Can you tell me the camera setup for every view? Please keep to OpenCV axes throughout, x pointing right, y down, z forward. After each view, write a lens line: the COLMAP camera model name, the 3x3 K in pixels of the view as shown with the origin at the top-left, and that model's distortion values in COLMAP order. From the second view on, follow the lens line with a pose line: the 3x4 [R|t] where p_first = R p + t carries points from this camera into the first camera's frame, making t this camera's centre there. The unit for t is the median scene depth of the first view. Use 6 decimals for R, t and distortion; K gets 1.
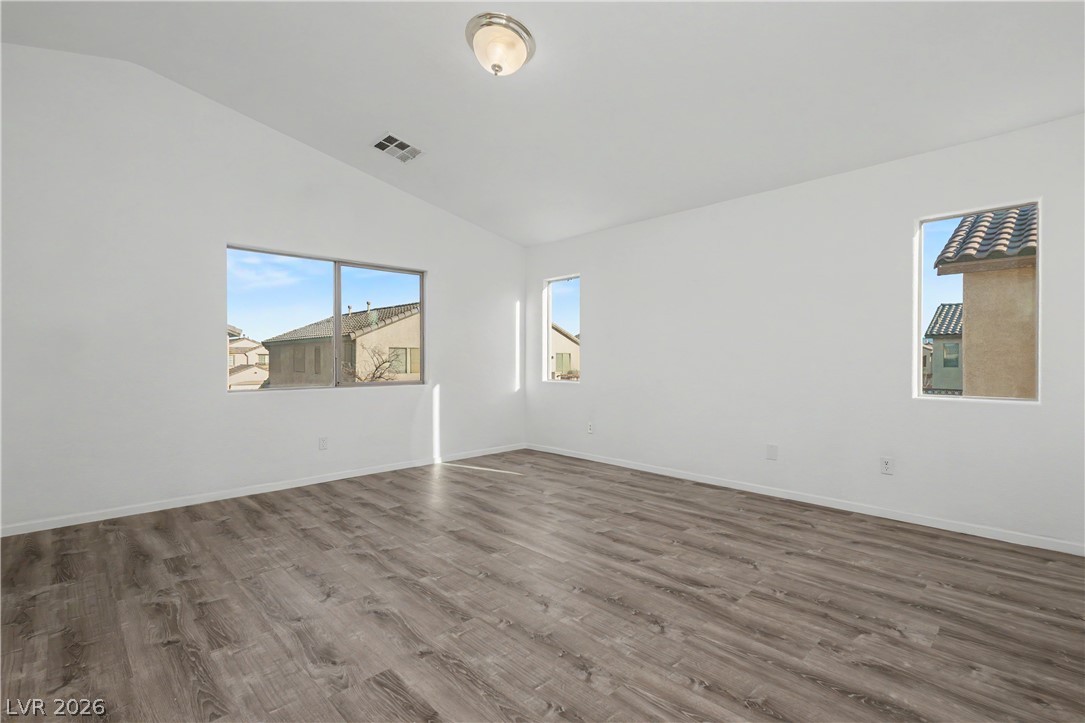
lens RADIAL K [[507.7, 0, 541.6], [0, 507.7, 364.9], [0, 0, 1]] dist [0.005384, -0.000006]
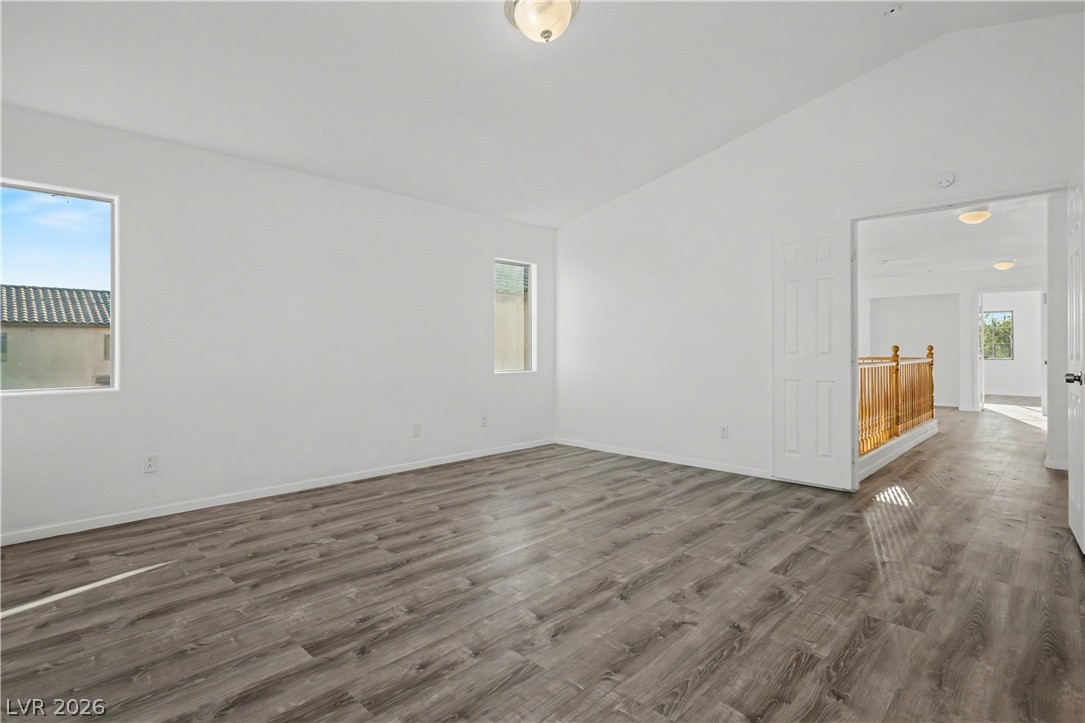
lens RADIAL K [[507.7, 0, 541.6], [0, 507.7, 364.9], [0, 0, 1]] dist [0.005384, -0.000006]
pose [[-0.014191, -0.028253, 0.999500, -1.253049], [0.016534, 0.999457, 0.028487, -0.029818], [-0.999763, 0.016930, -0.013716, 1.207419]]
